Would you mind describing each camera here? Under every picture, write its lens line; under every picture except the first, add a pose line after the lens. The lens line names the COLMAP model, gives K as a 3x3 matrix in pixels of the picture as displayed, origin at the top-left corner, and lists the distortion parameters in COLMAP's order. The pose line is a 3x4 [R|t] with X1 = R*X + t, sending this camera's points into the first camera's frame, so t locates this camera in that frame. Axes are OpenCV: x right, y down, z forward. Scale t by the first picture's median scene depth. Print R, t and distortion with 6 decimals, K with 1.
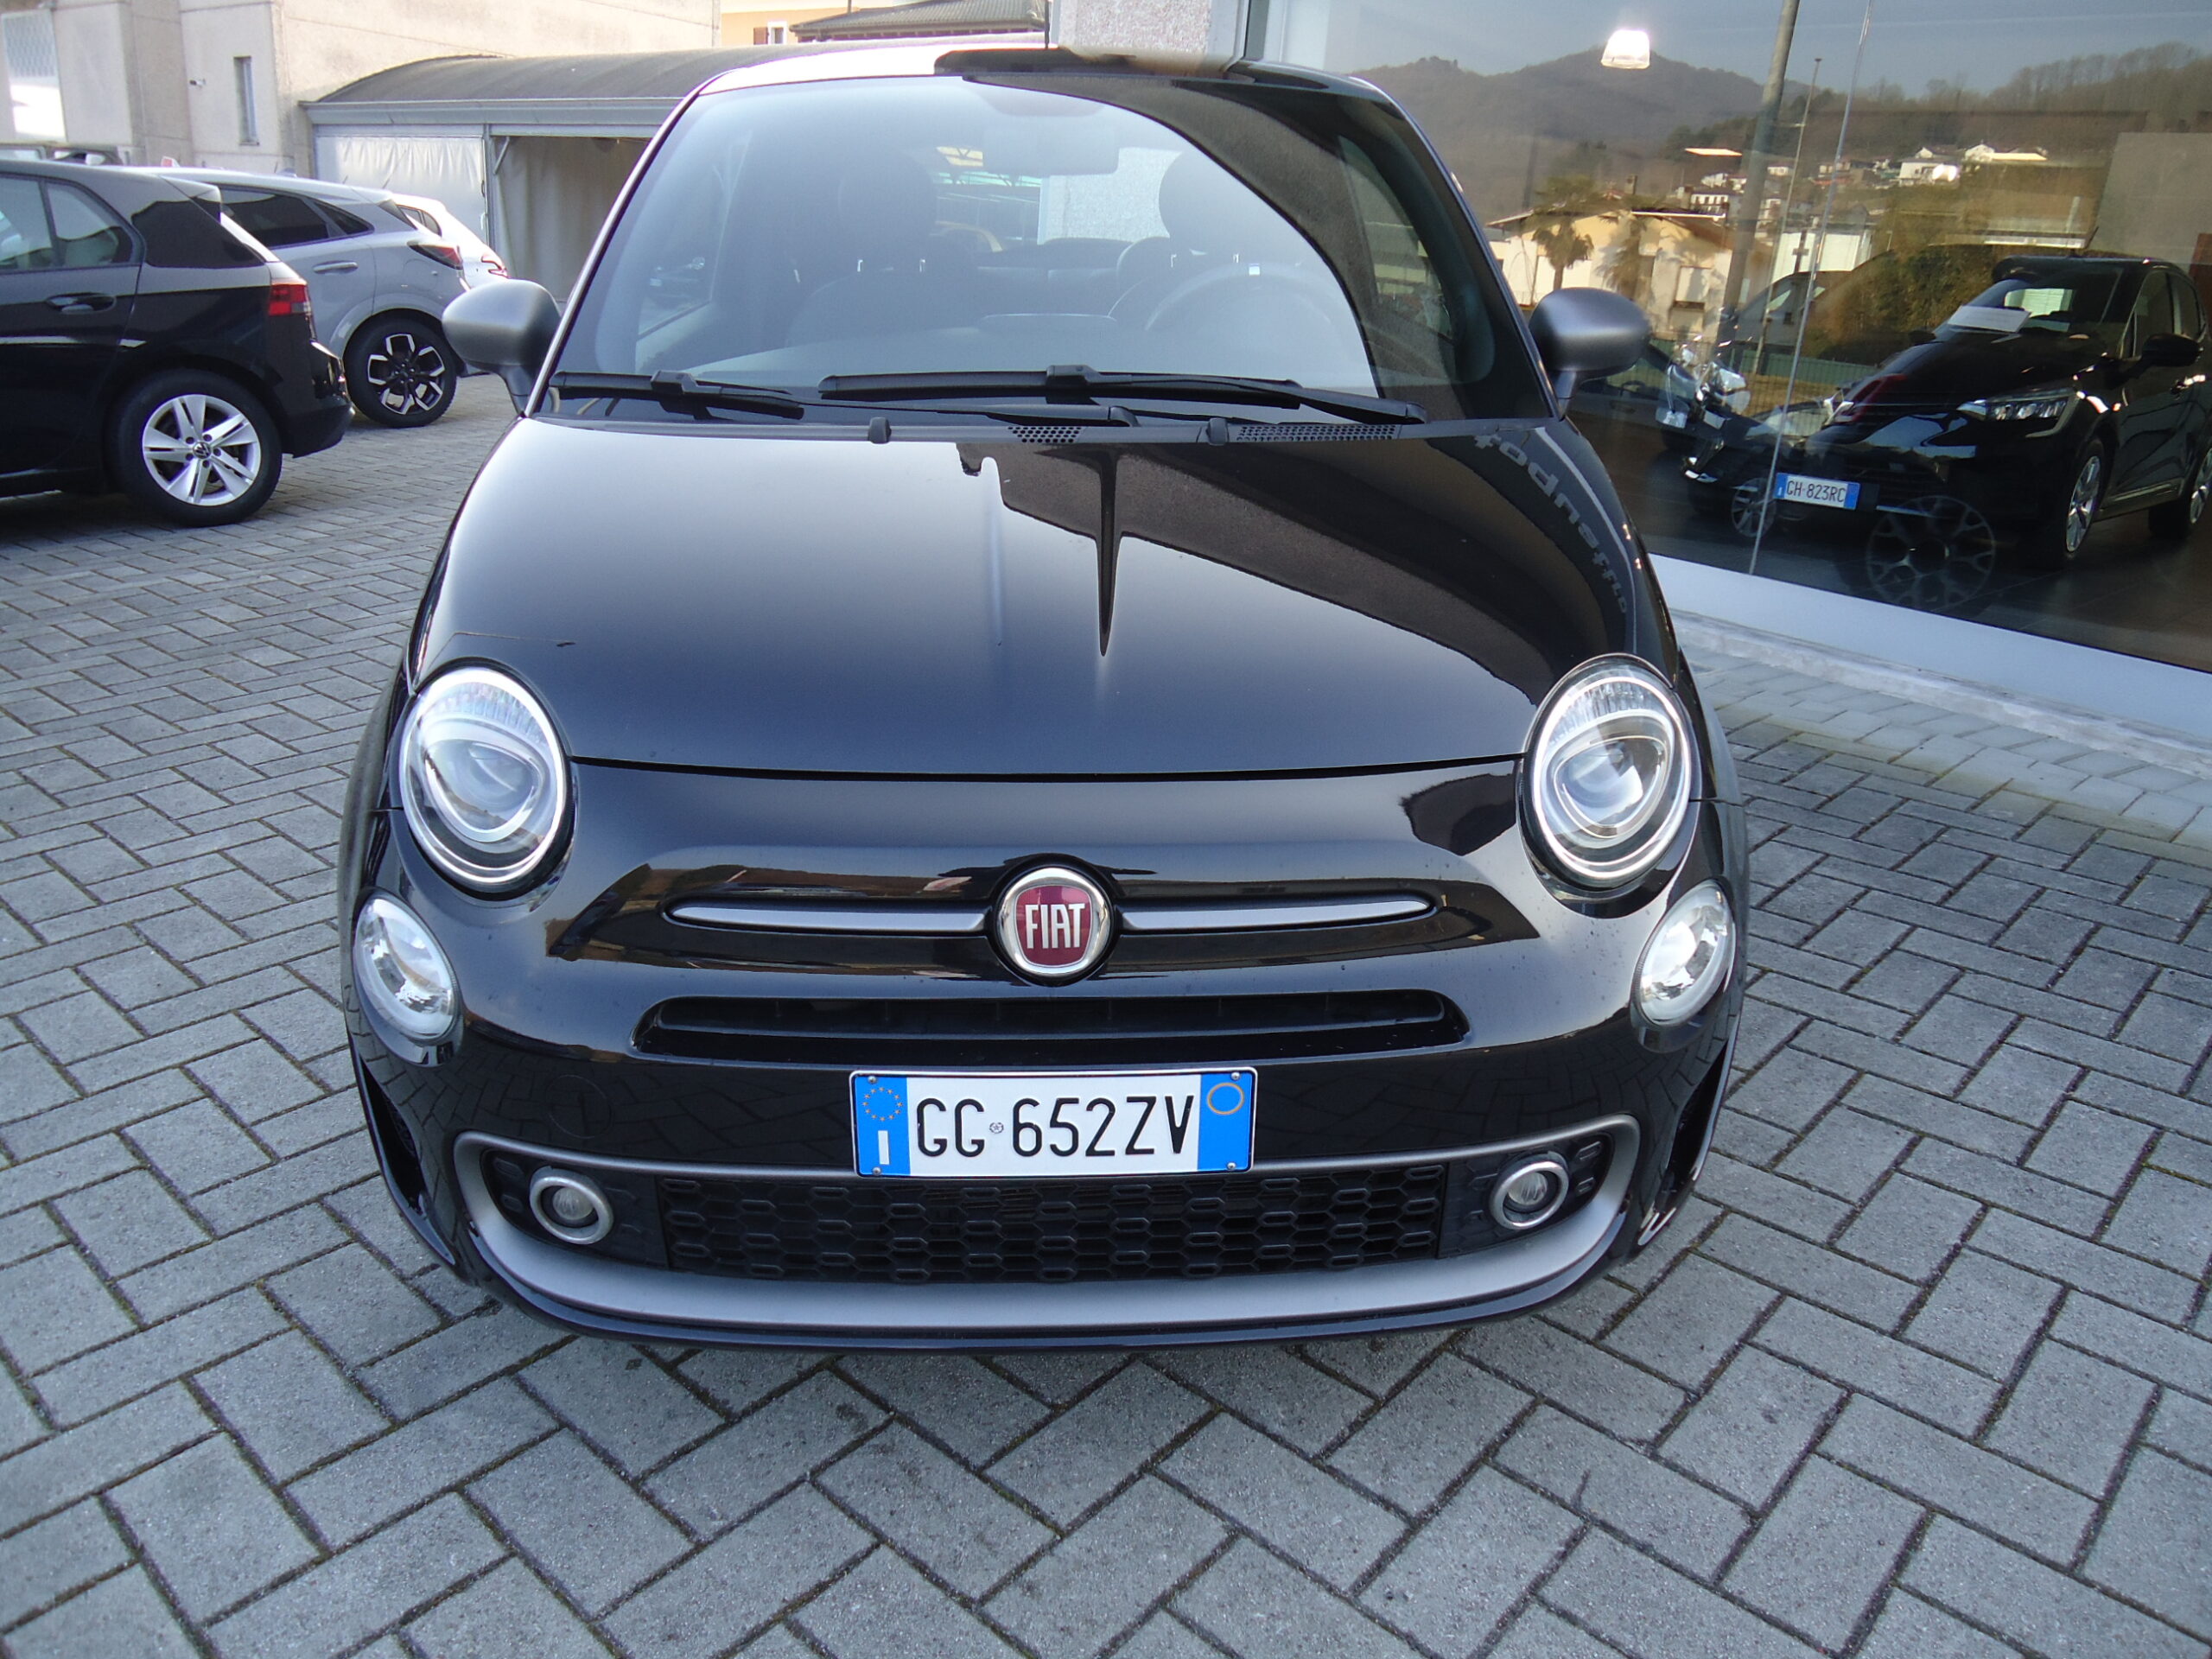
lens RADIAL K [[1576.6, 0, 1103.2], [0, 1576.6, 863.3], [0, 0, 1]] dist [0.003457, 0.000177]
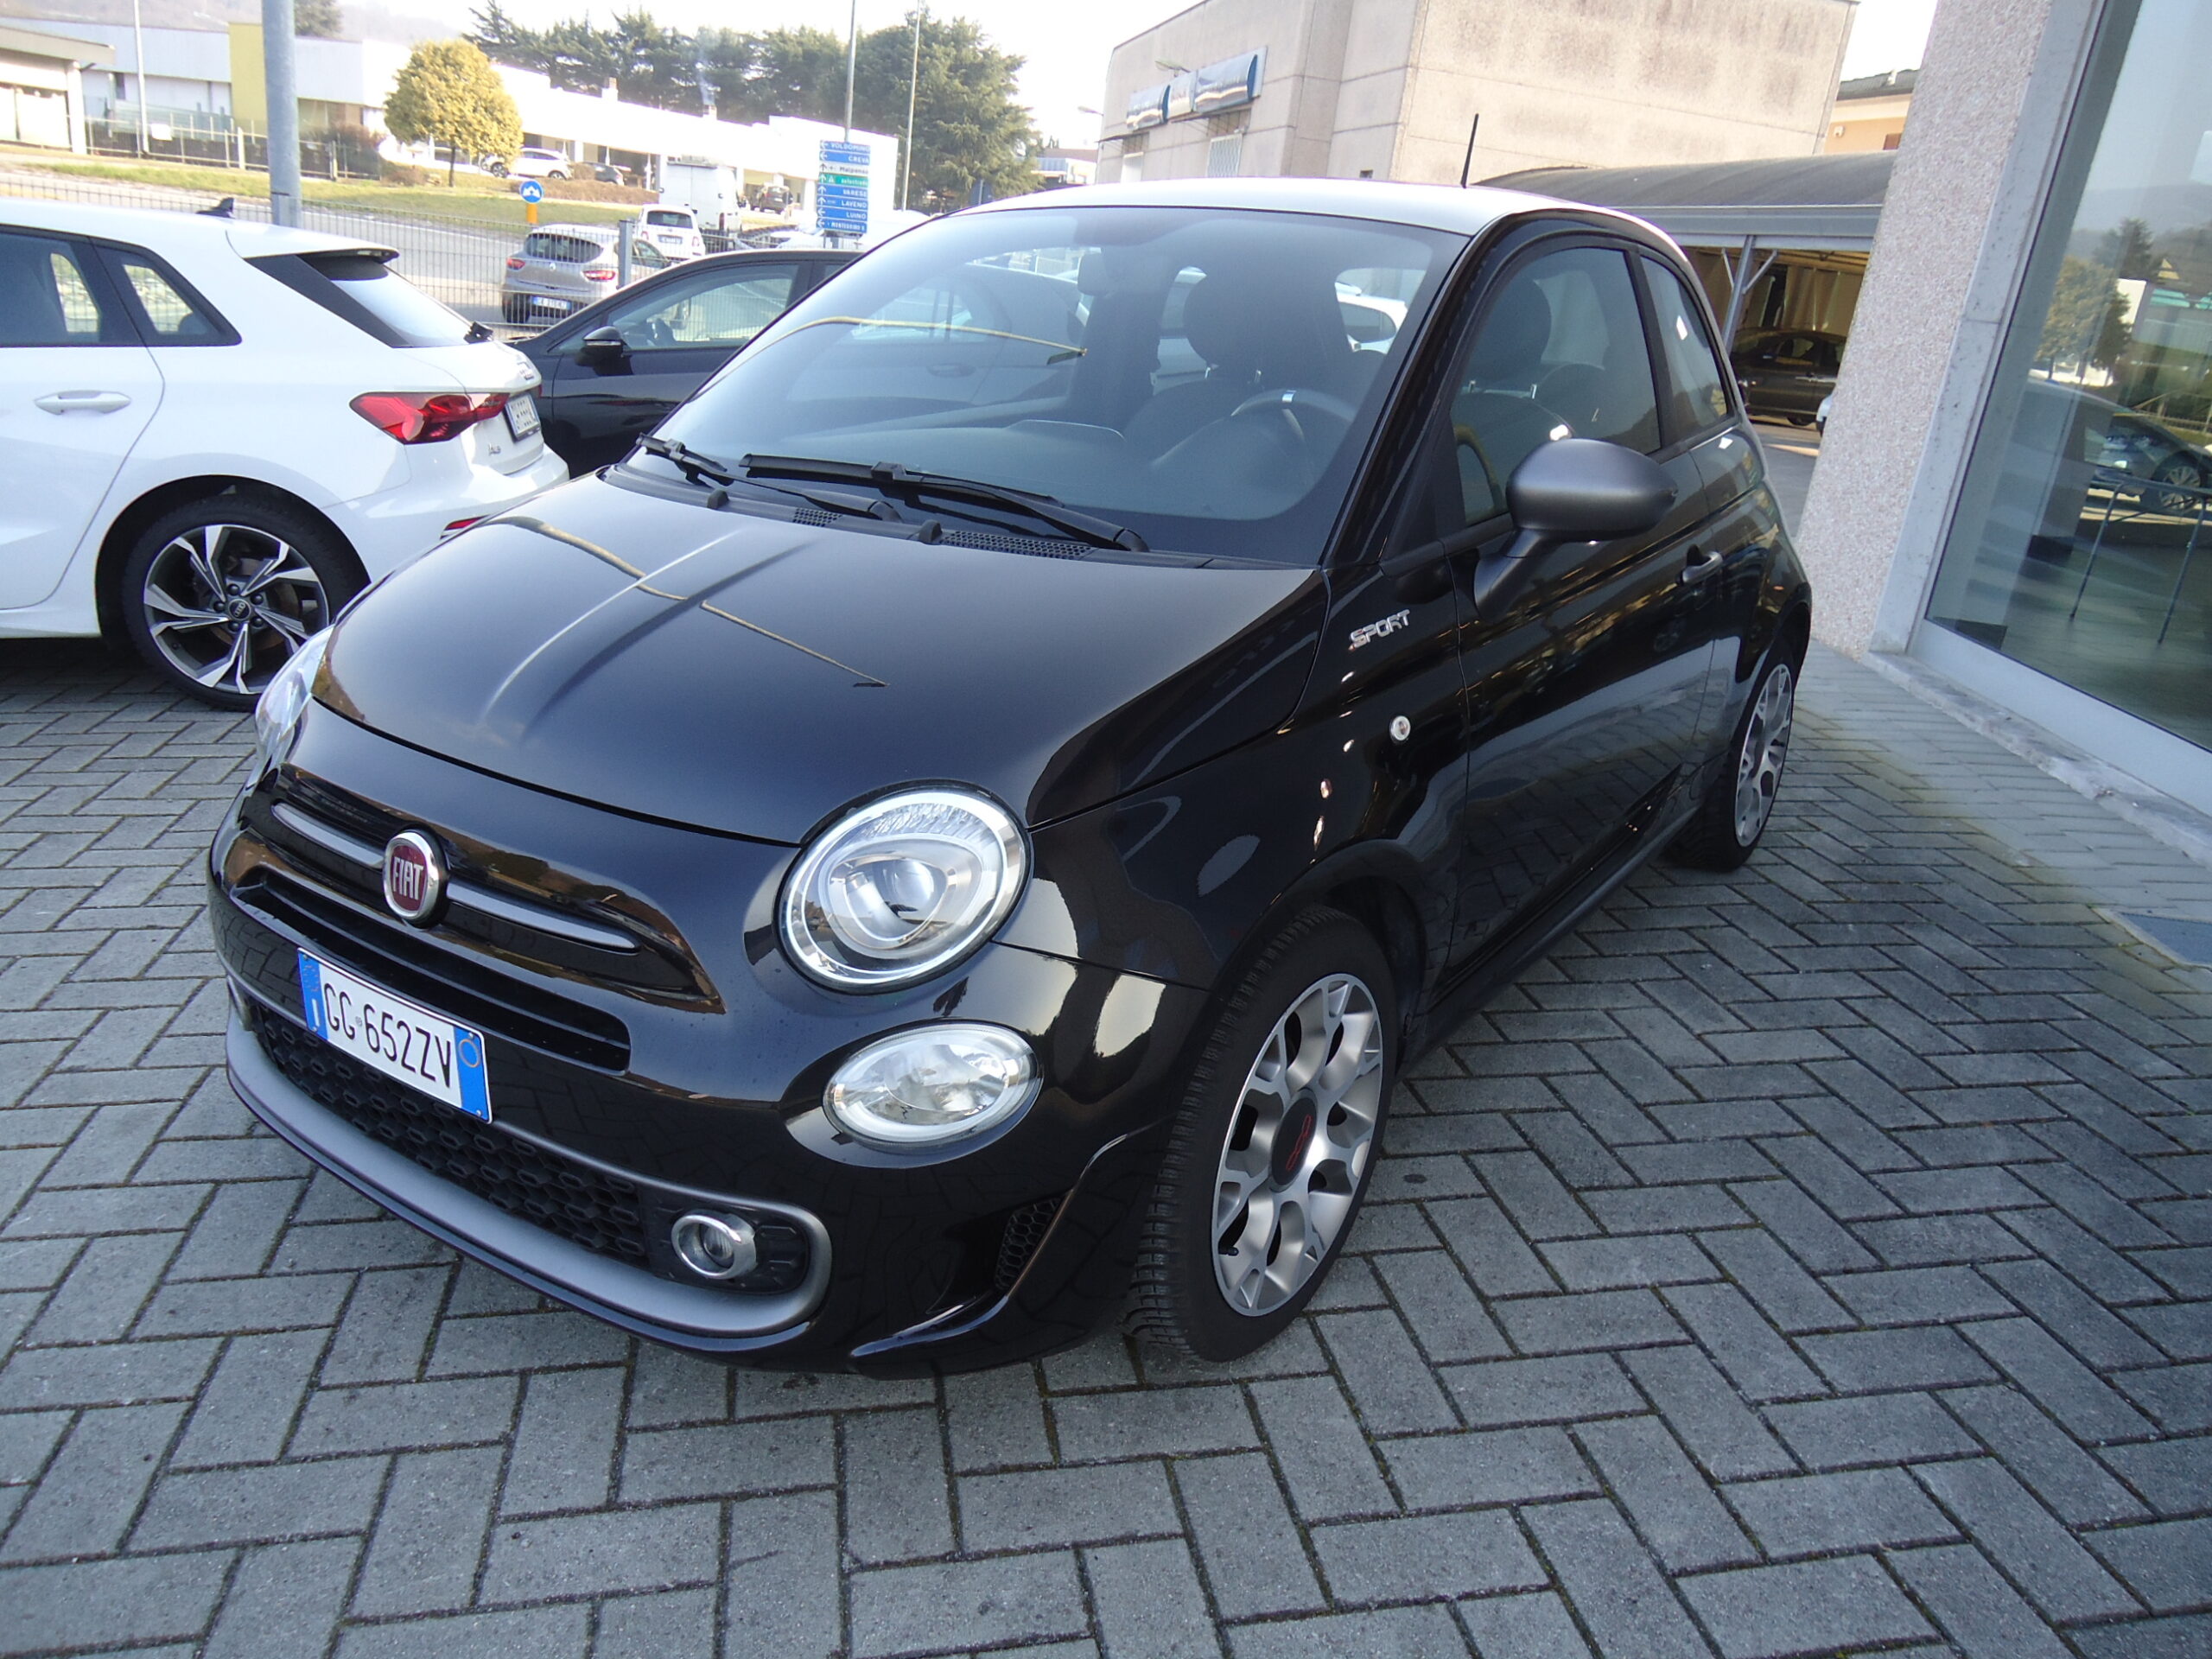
lens RADIAL K [[1606.6, 0, 1112.0], [0, 1606.6, 820.3], [0, 0, 1]] dist [-0.008244, -0.000710]
pose [[0.796034, 0.212591, -0.566687, 1.045350], [-0.258124, 0.966112, -0.000157, -0.140202], [0.547450, 0.146401, 0.823933, 0.204734]]
